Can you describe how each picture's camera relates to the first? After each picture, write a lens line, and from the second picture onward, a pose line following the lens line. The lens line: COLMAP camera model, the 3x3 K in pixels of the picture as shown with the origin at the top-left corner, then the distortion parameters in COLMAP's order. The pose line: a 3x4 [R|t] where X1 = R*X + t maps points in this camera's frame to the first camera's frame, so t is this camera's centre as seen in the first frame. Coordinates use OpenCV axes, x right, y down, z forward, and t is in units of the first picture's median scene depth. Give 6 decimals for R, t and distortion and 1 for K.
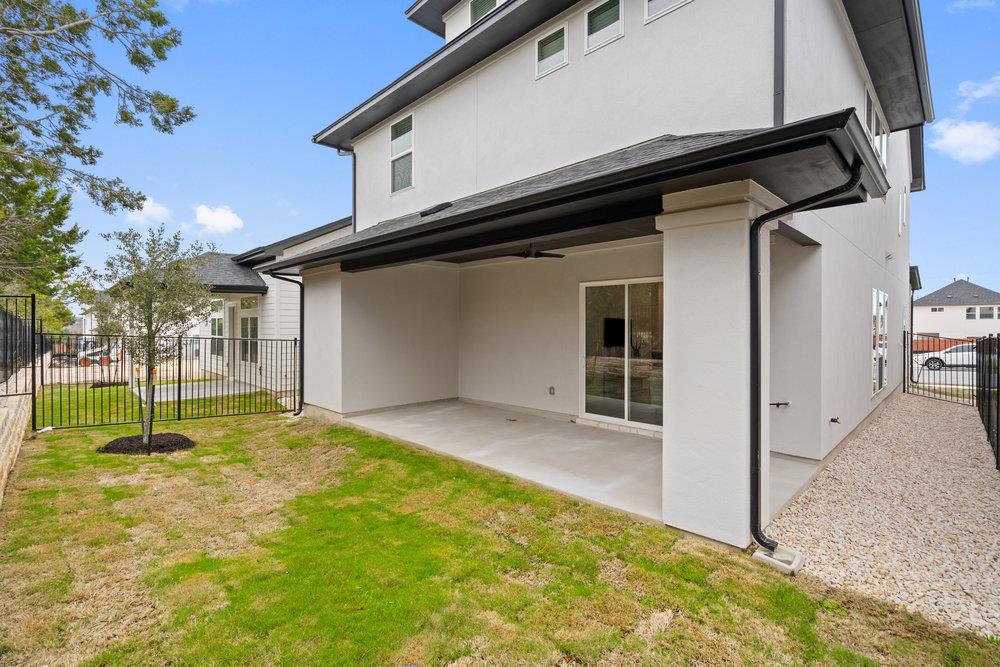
lens RADIAL K [[455.5, 0, 502.3], [0, 455.5, 328.5], [0, 0, 1]] dist [0.000641, -0.000080]
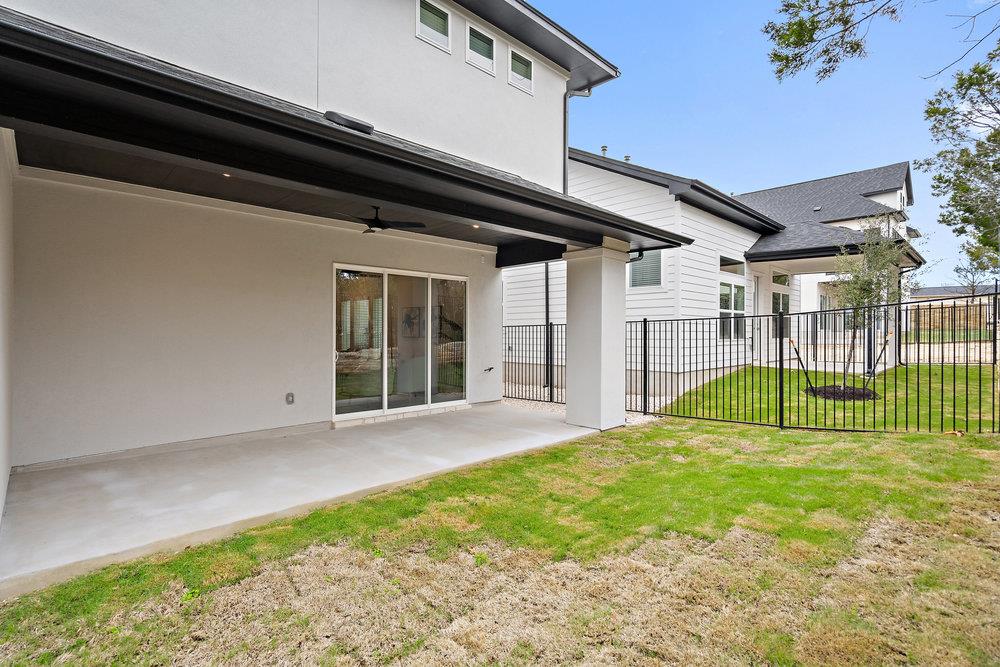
lens RADIAL K [[473.0, 0, 505.4], [0, 473.0, 333.6], [0, 0, 1]] dist [0.001878, 0.001015]
pose [[0.011229, -0.006861, 0.999913, -0.906223], [0.002980, 0.999972, 0.006828, 0.033654], [-0.999933, 0.002903, 0.011249, 0.859418]]
